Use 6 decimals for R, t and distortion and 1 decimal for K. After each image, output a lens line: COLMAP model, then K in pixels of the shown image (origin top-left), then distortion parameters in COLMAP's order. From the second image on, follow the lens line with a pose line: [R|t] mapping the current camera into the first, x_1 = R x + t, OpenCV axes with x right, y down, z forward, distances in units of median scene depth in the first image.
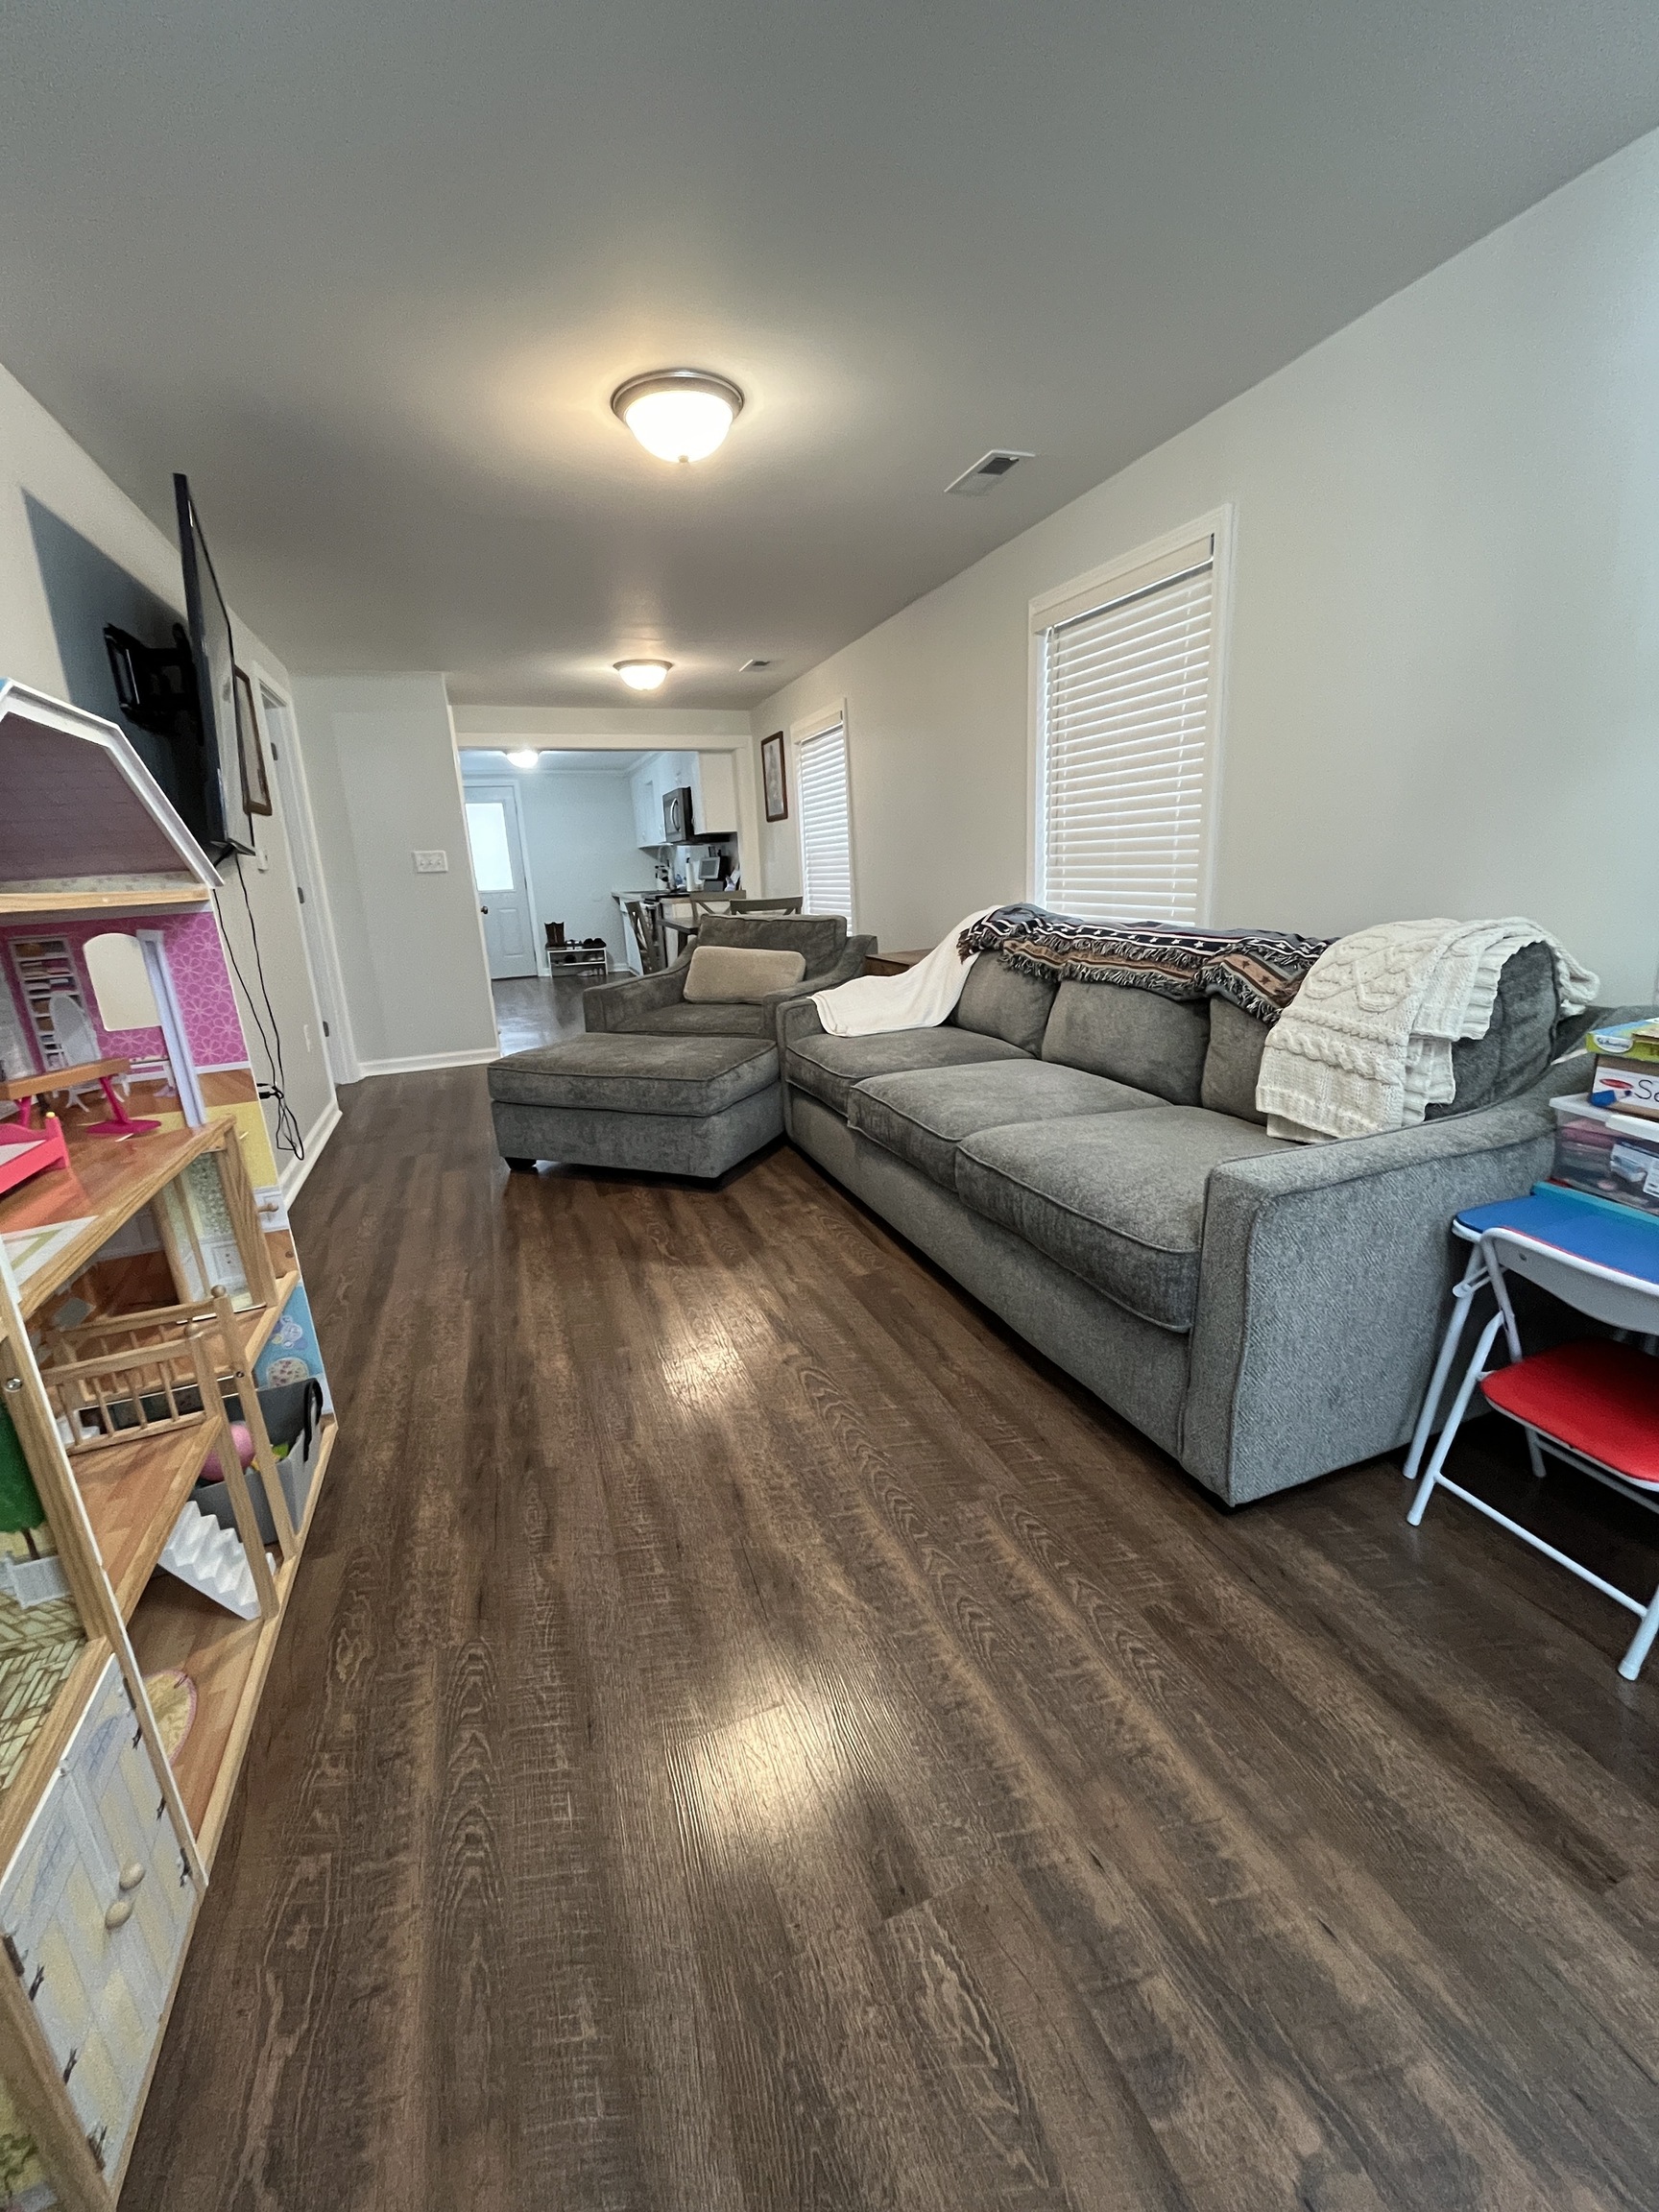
lens RADIAL K [[885.1, 0, 829.5], [0, 885.1, 1106.0], [0, 0, 1]] dist [0.000827, 0.000046]
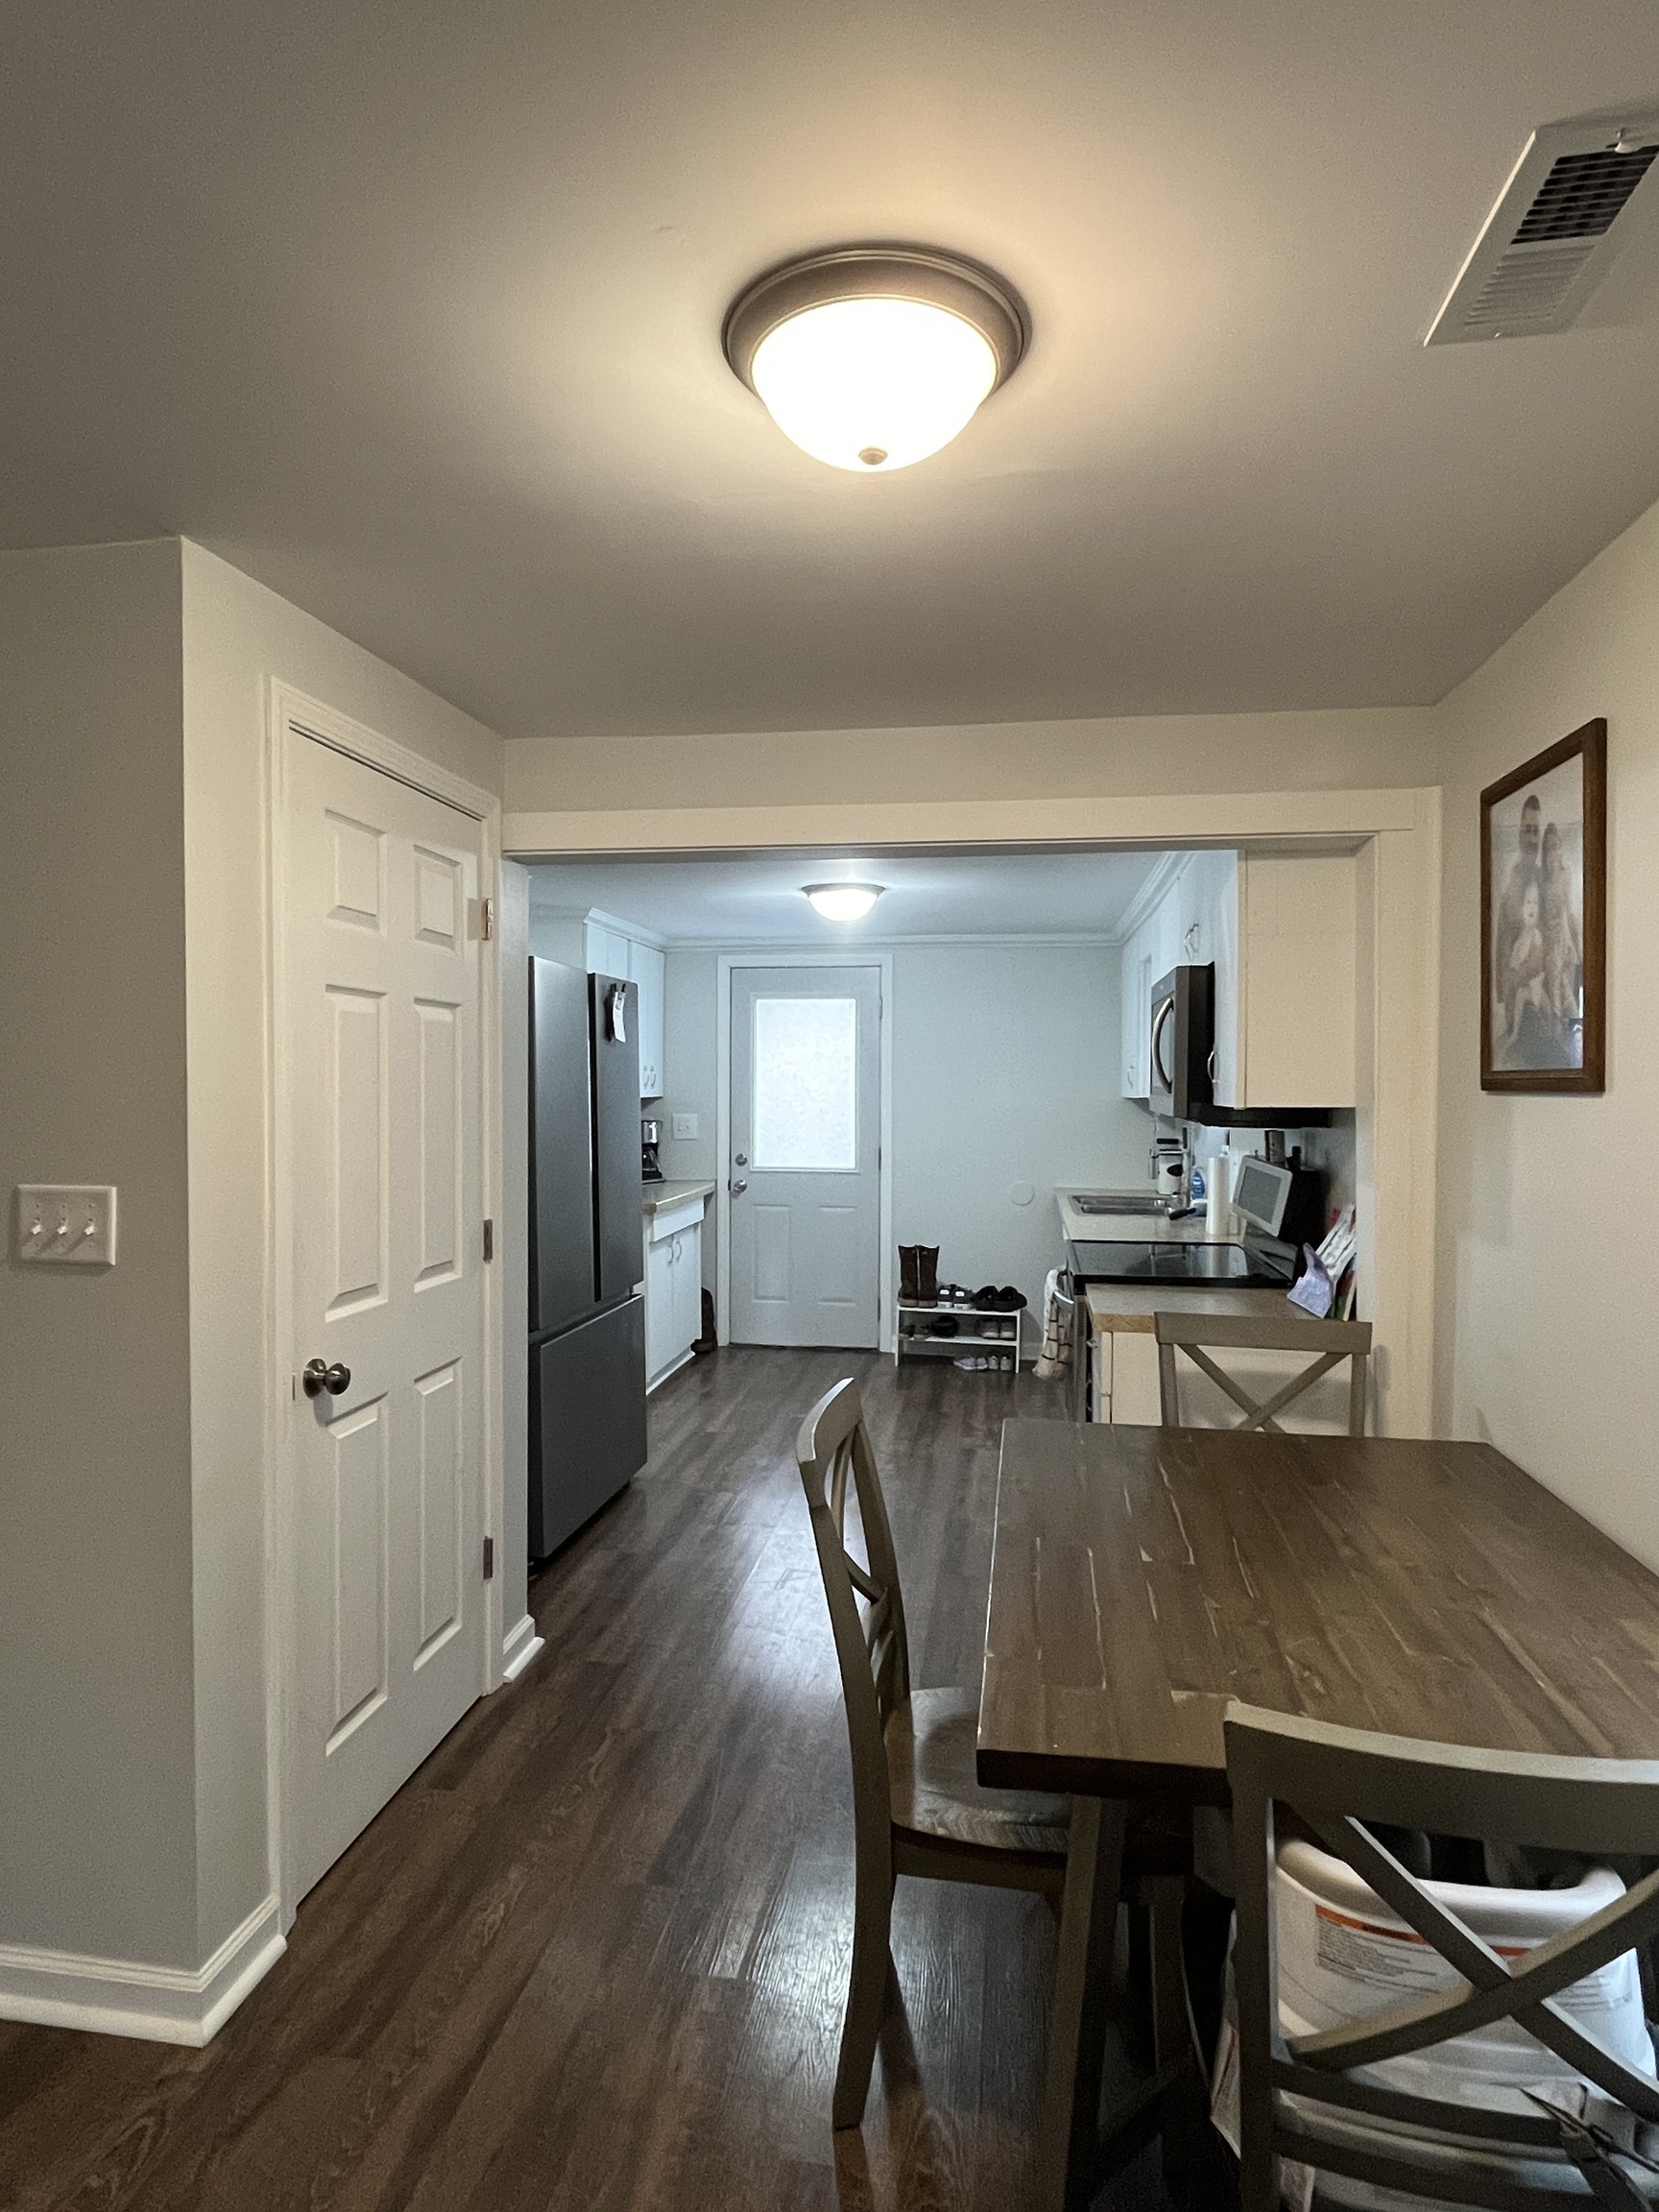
lens RADIAL K [[1191.6, 0, 834.6], [0, 1191.6, 1094.7], [0, 0, 1]] dist [-0.000991, 0.000264]
pose [[0.864324, 0.056925, -0.499704, -0.052679], [-0.179084, 0.963286, -0.200020, -0.189182], [0.469972, 0.262371, 0.842786, 0.541695]]
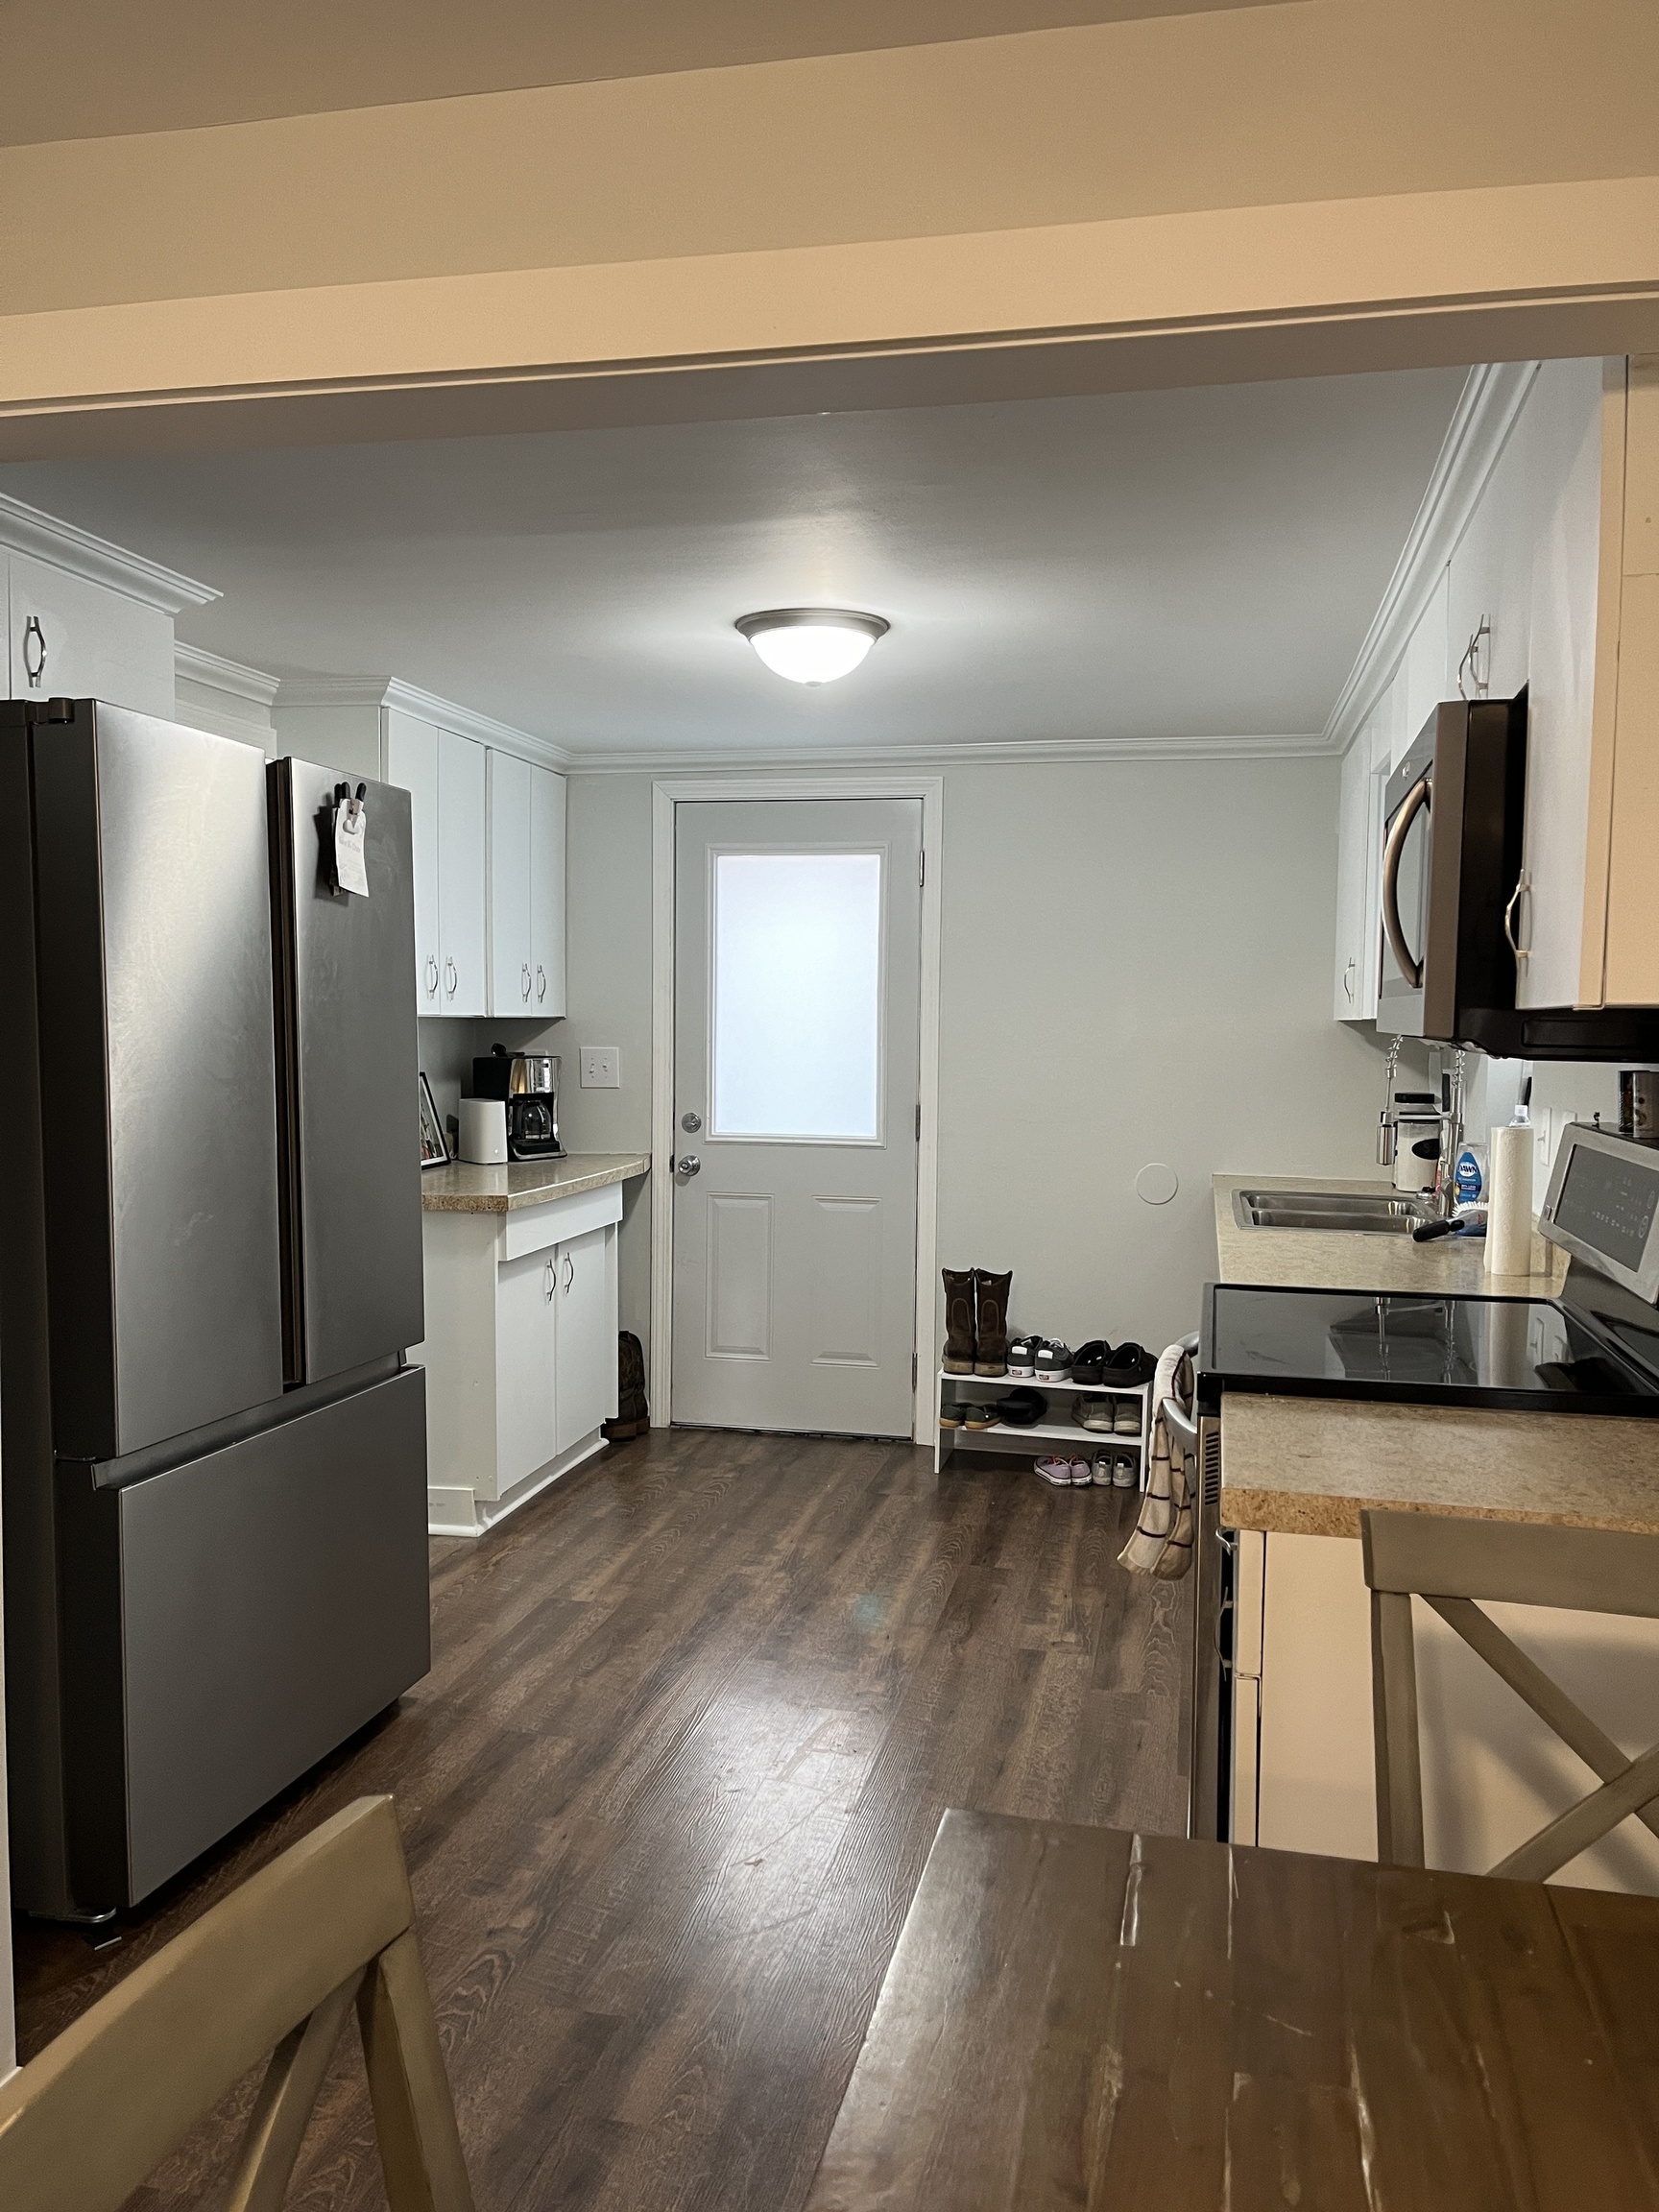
lens RADIAL K [[1658.4, 0, 829.5], [0, 1658.4, 1106.0], [0, 0, 1]] dist [0.072705, -0.119546]
pose [[0.828464, 0.087465, -0.553170, -0.086913], [-0.199376, 0.969080, -0.145371, -0.216862], [0.523352, 0.230723, 0.820286, 0.679702]]
